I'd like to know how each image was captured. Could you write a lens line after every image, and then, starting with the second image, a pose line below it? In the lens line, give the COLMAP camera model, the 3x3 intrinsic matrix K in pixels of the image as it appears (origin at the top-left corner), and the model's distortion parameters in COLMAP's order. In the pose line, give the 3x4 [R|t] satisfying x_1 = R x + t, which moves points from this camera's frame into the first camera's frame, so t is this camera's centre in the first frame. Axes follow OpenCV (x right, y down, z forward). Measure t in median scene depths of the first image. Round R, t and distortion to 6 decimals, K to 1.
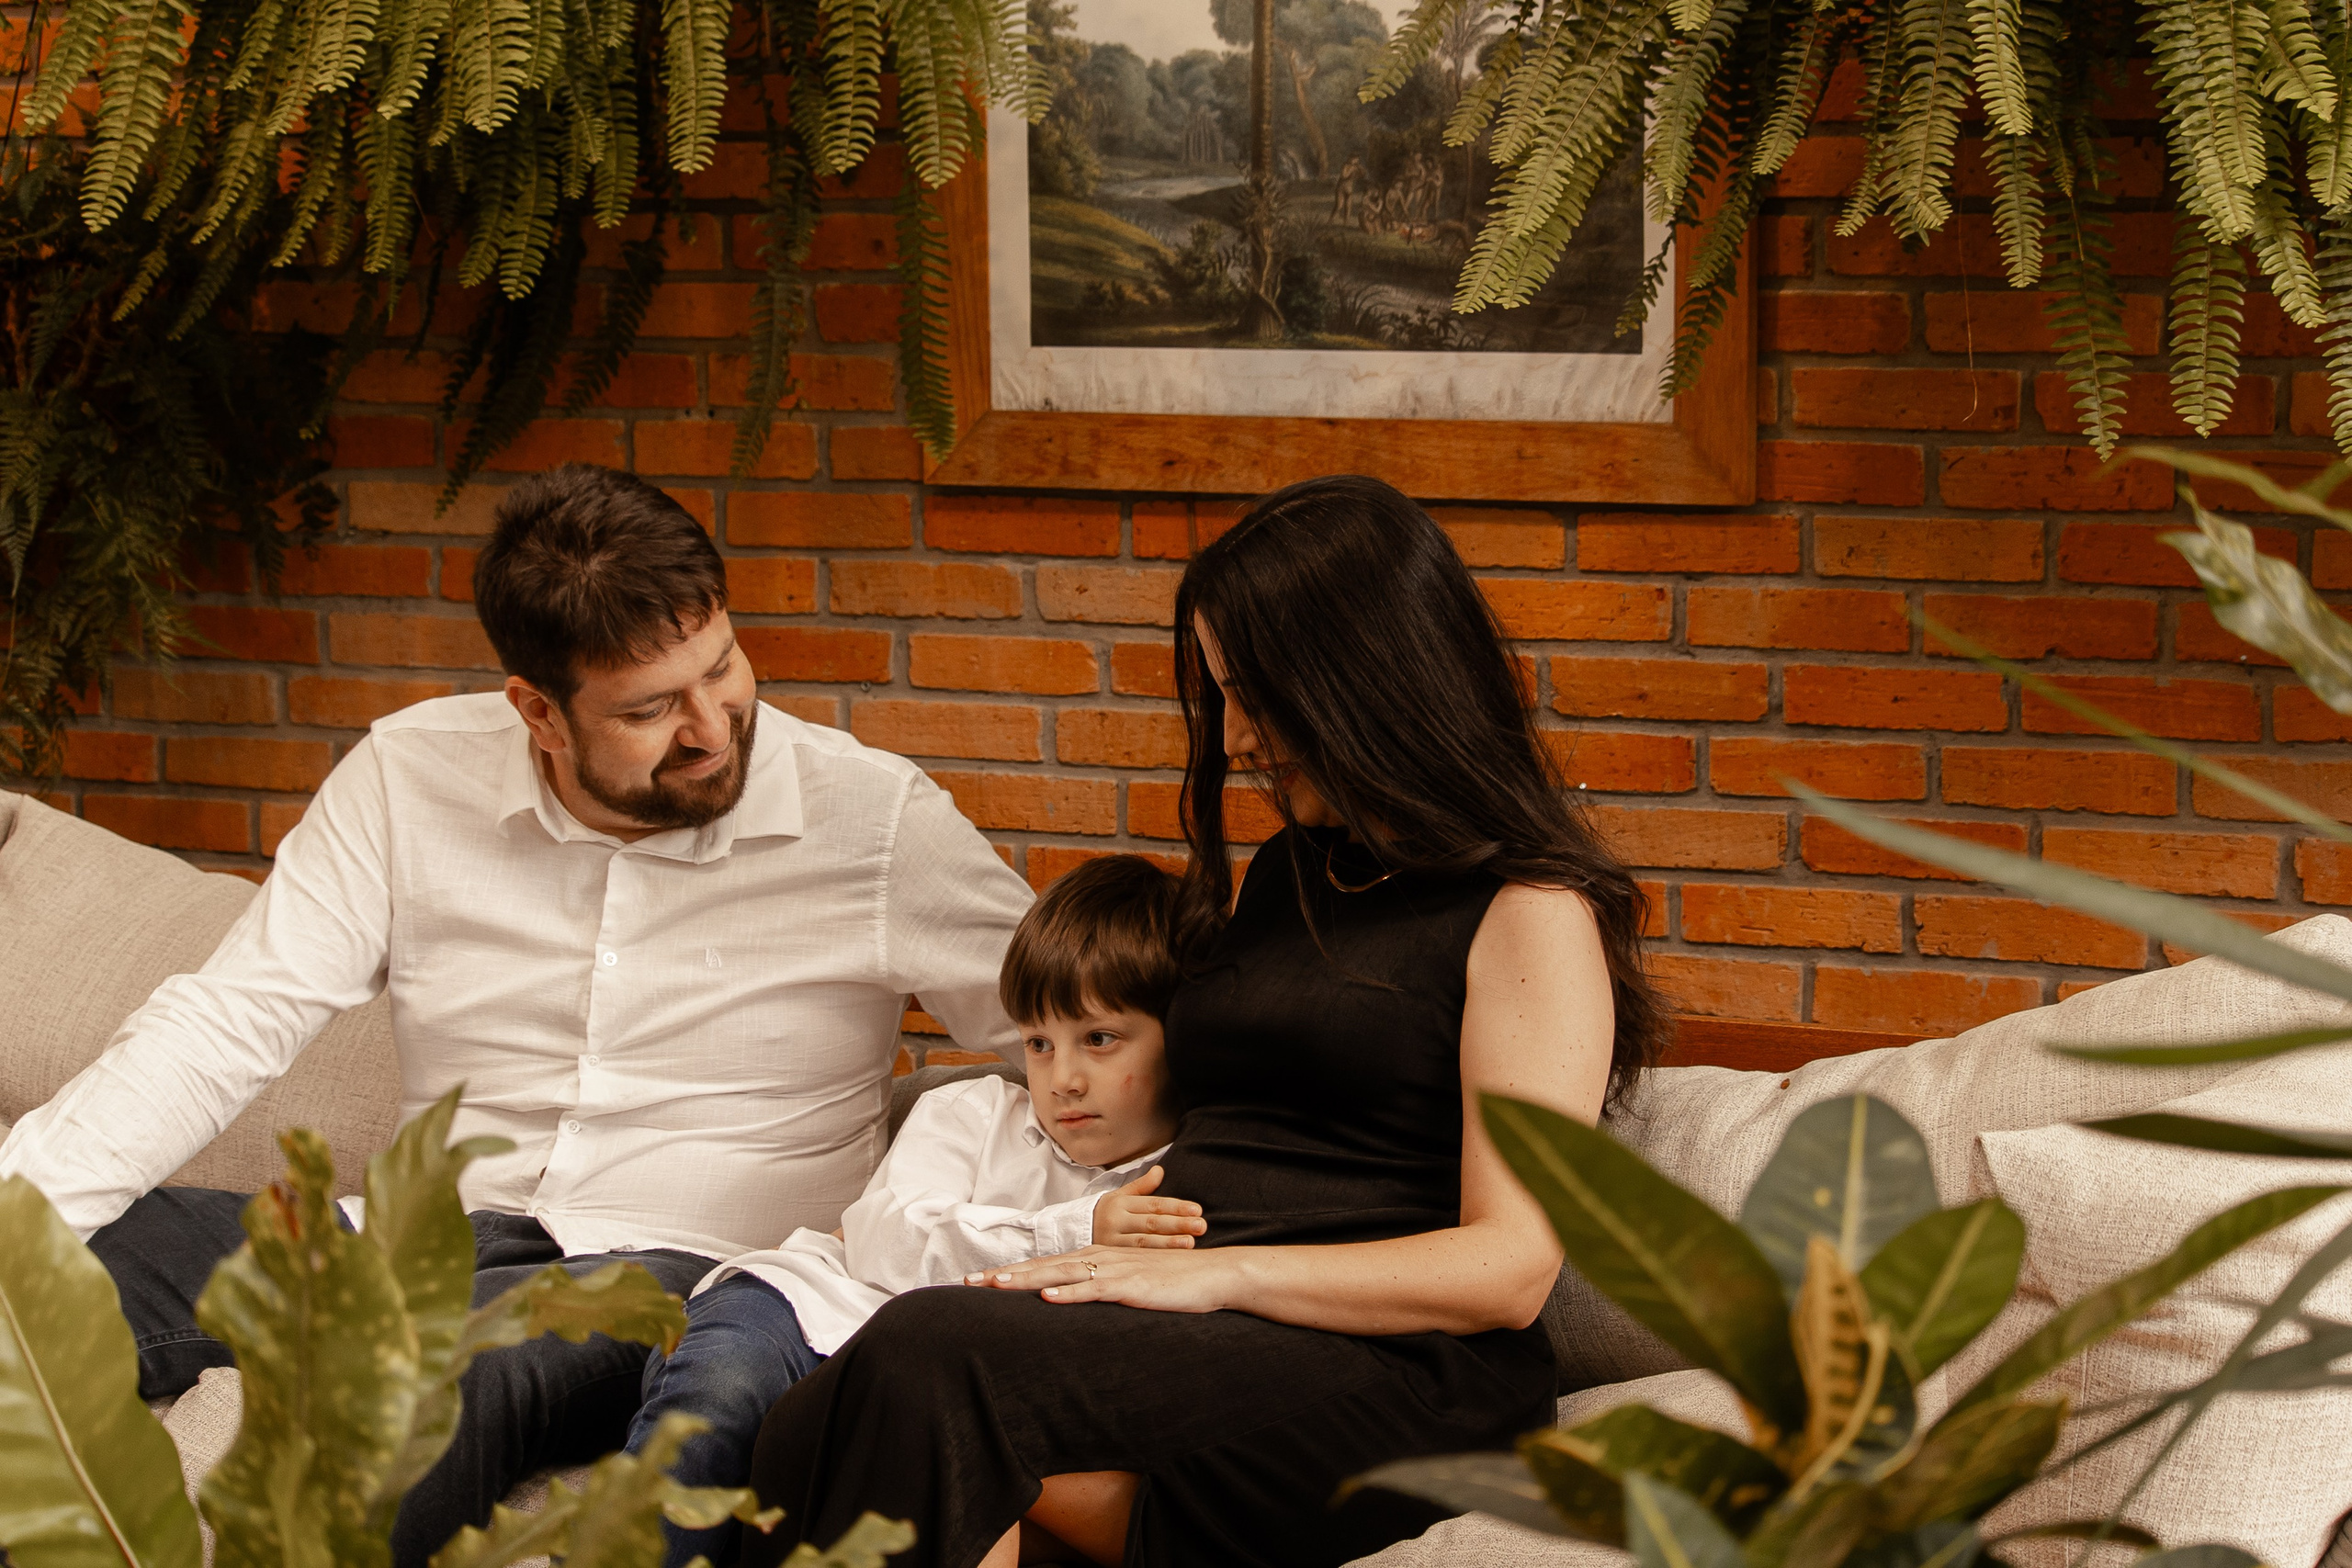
lens RADIAL K [[6434.6, 0, 1135.2], [0, 6434.6, 788.1], [0, 0, 1]] dist [0.107769, 0.000000]
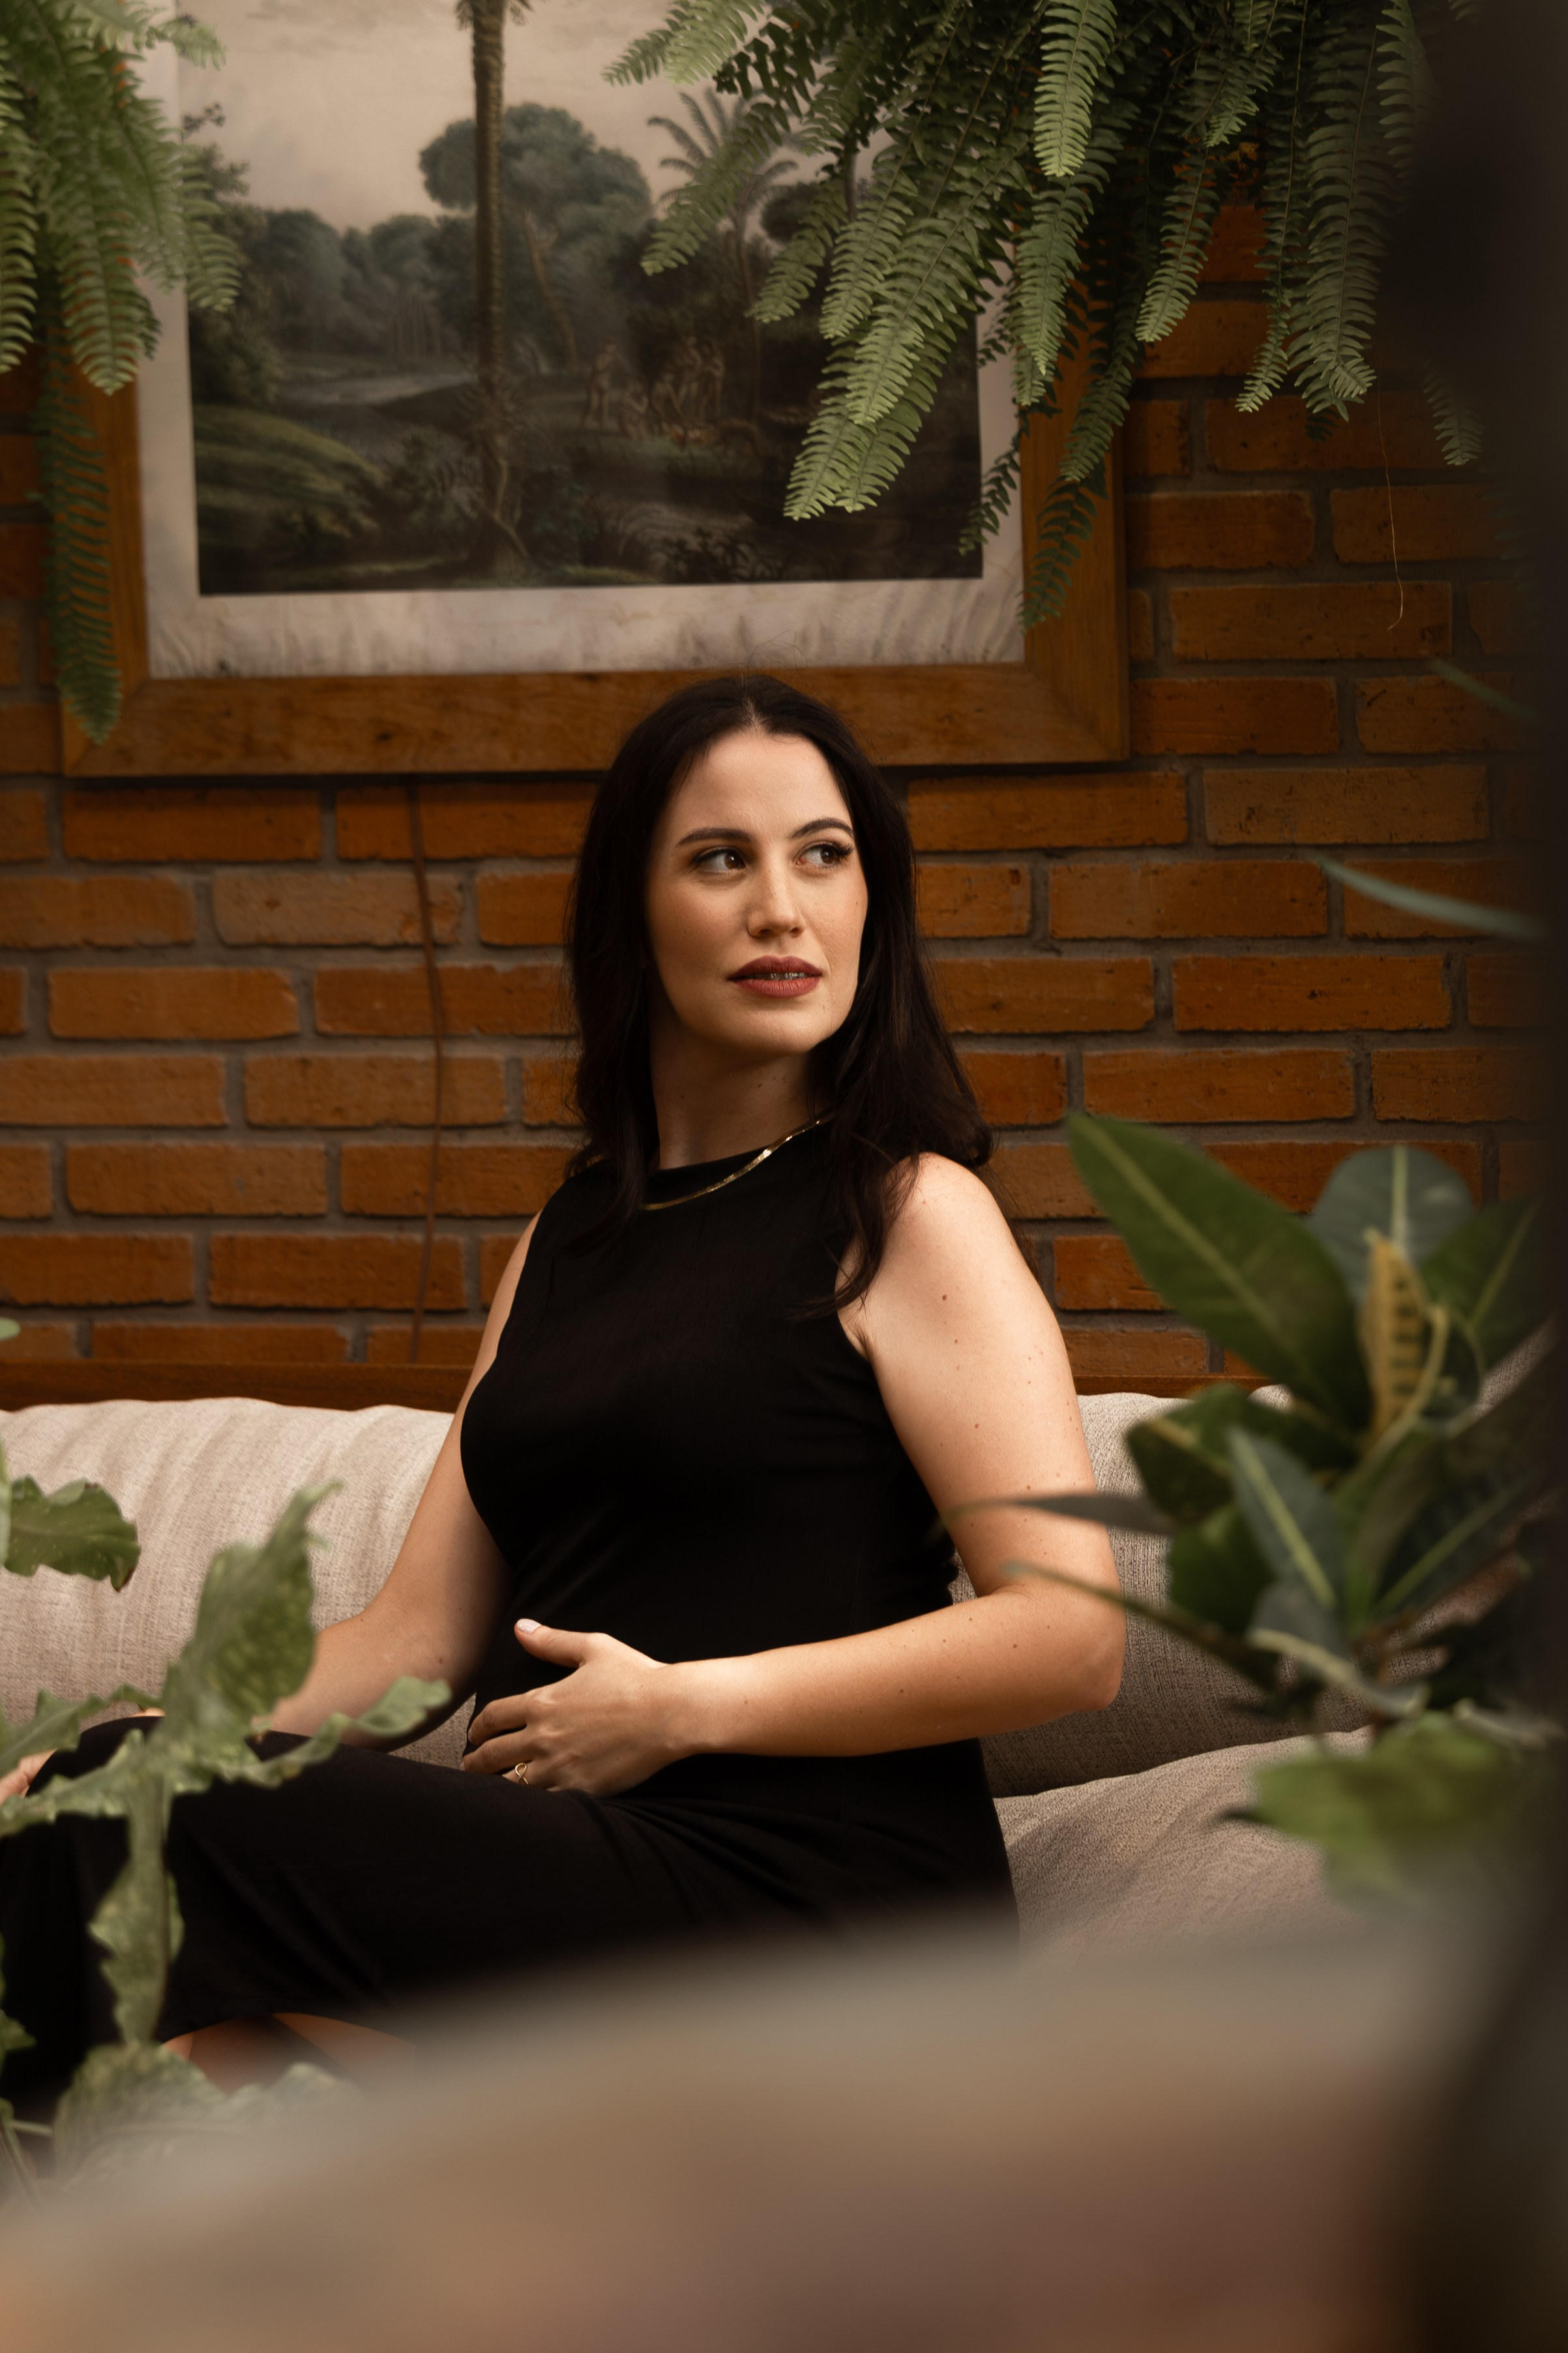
lens RADIAL K [[10943.0, 0, 788.2], [0, 10943.0, 1174.7], [0, 0, 1]] dist [-0.015774, 0.000000]
pose [[0.995914, -0.032830, 0.084124, -0.063049], [0.035219, 0.999013, -0.027082, 0.043293], [-0.083152, 0.029935, 0.996087, -0.356652]]
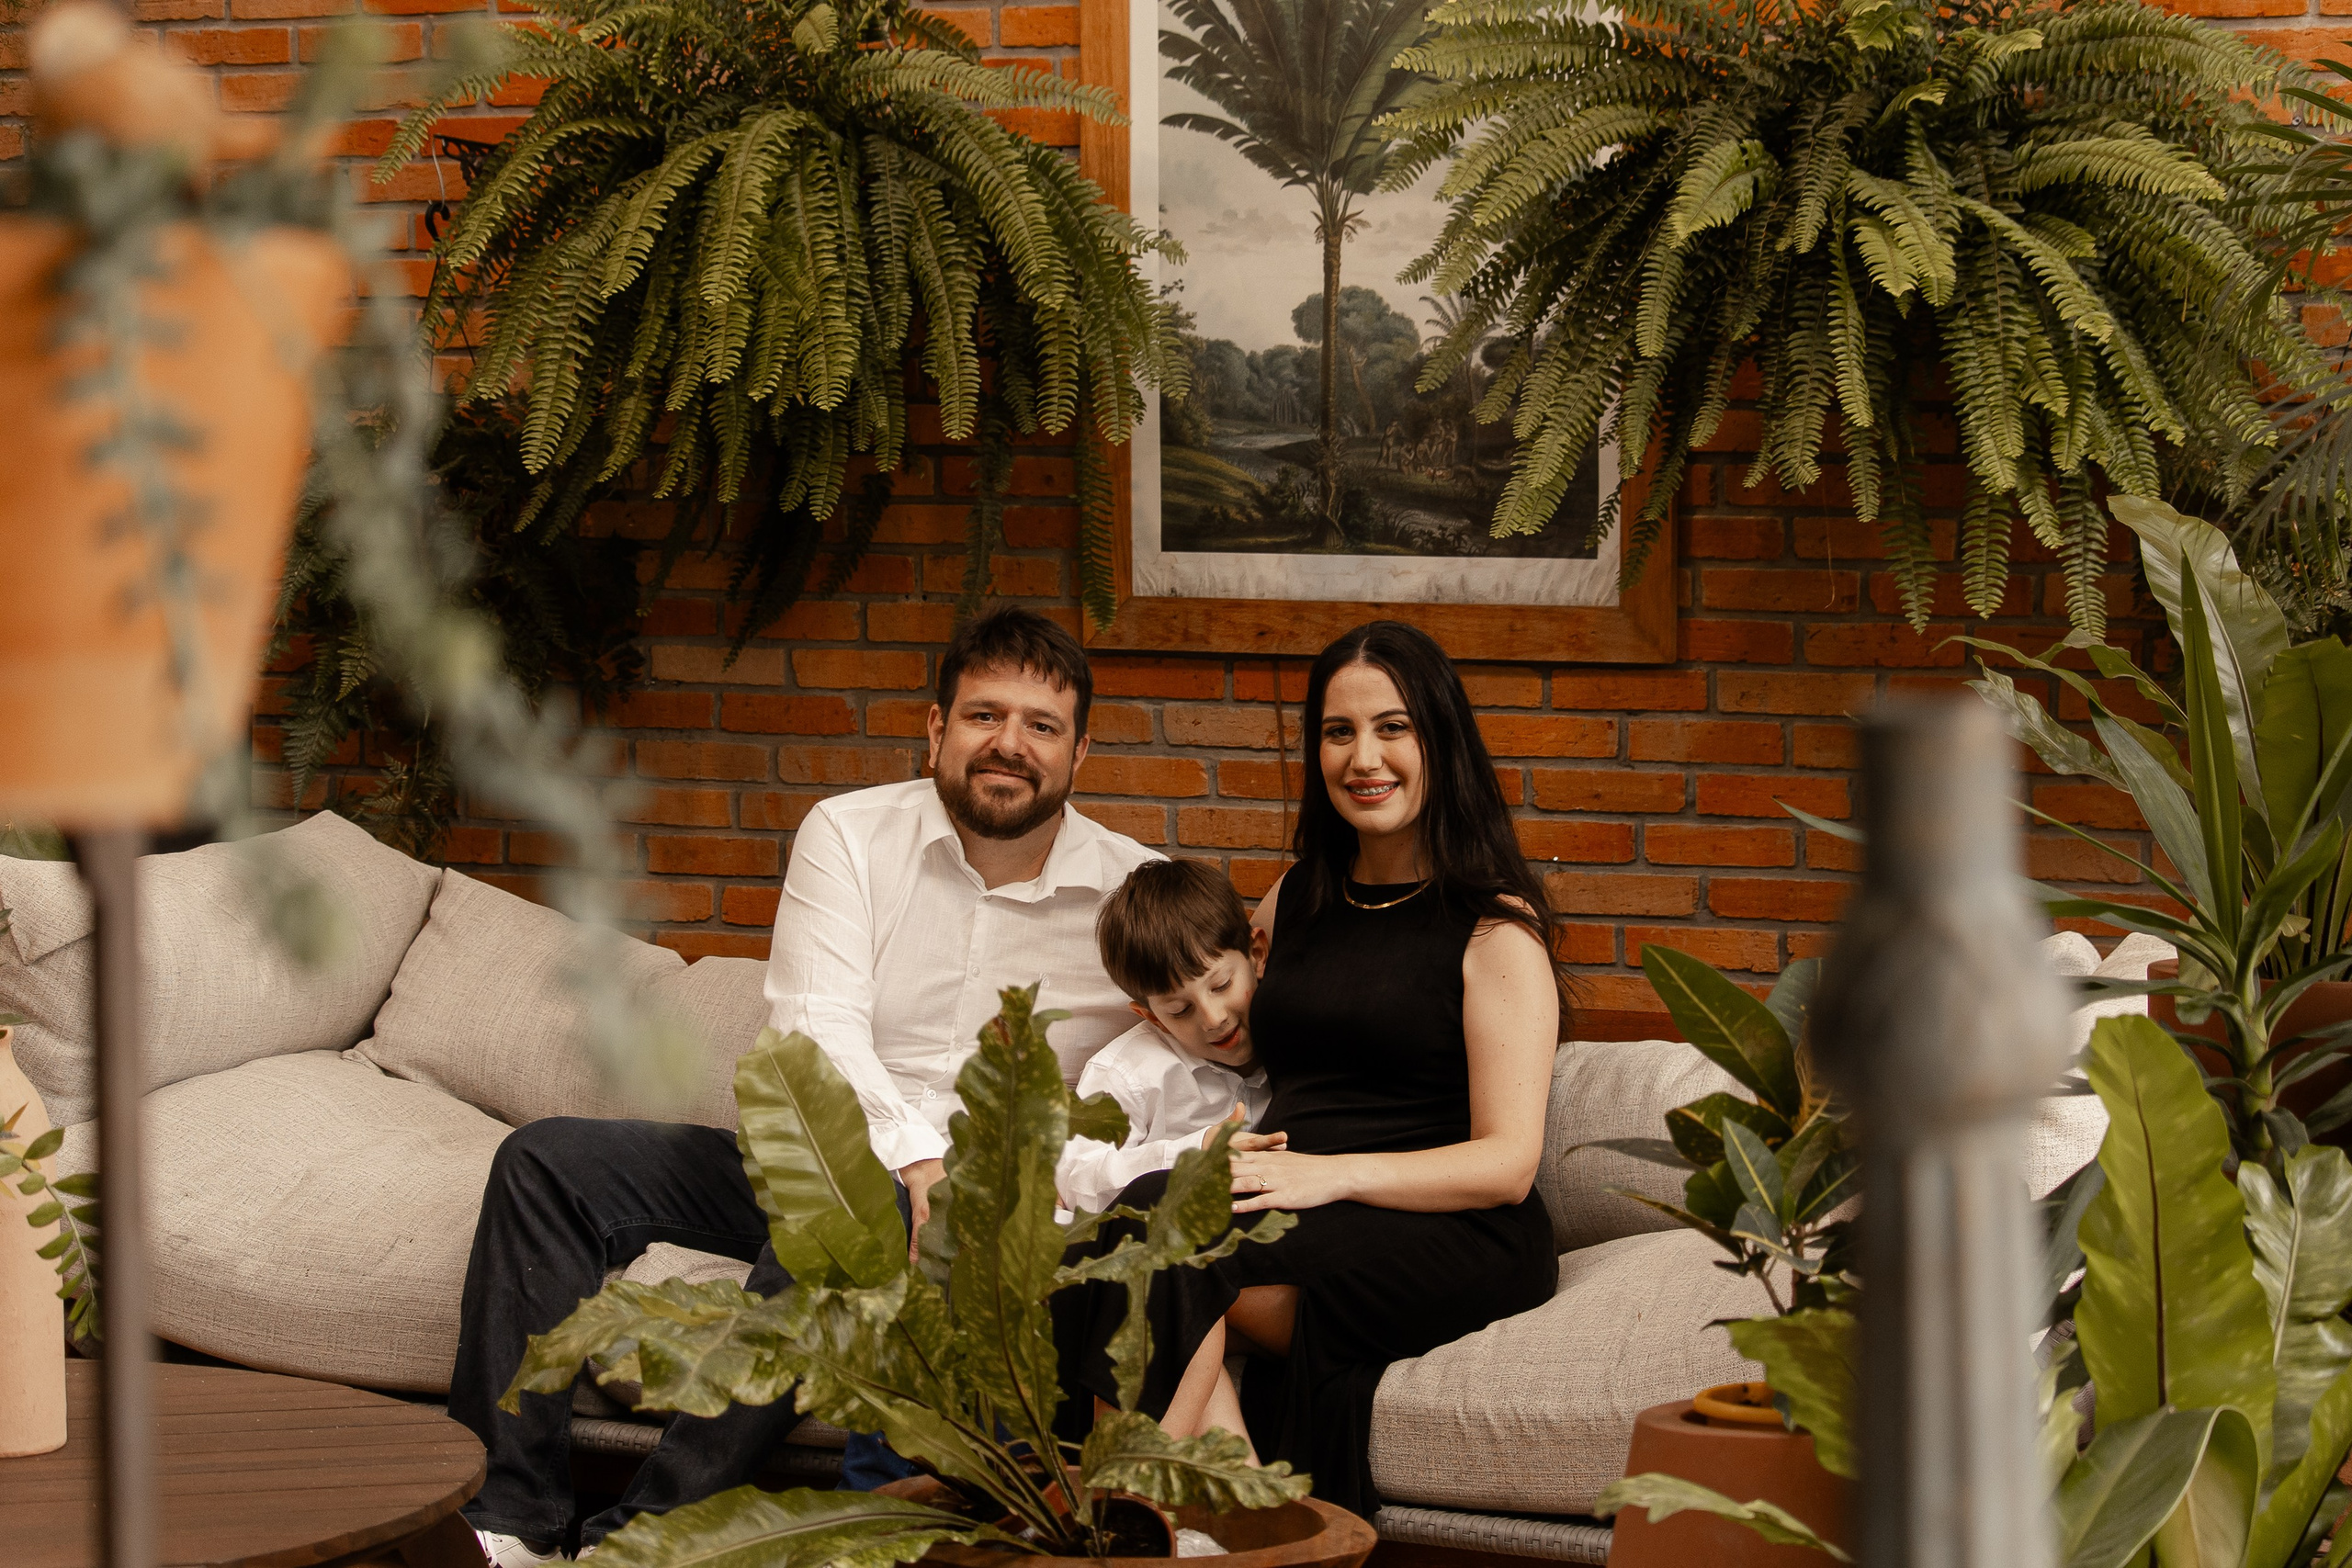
lens RADIAL K [[6434.6, 0, 1157.1], [0, 6434.6, 839.3], [0, 0, 1]] dist [0.107769, 0.000000]
pose [[0.999301, -0.000605, 0.037381, -0.074560], [0.001206, 0.999870, -0.016058, 0.018687], [-0.037366, 0.016092, 0.999172, -0.441177]]
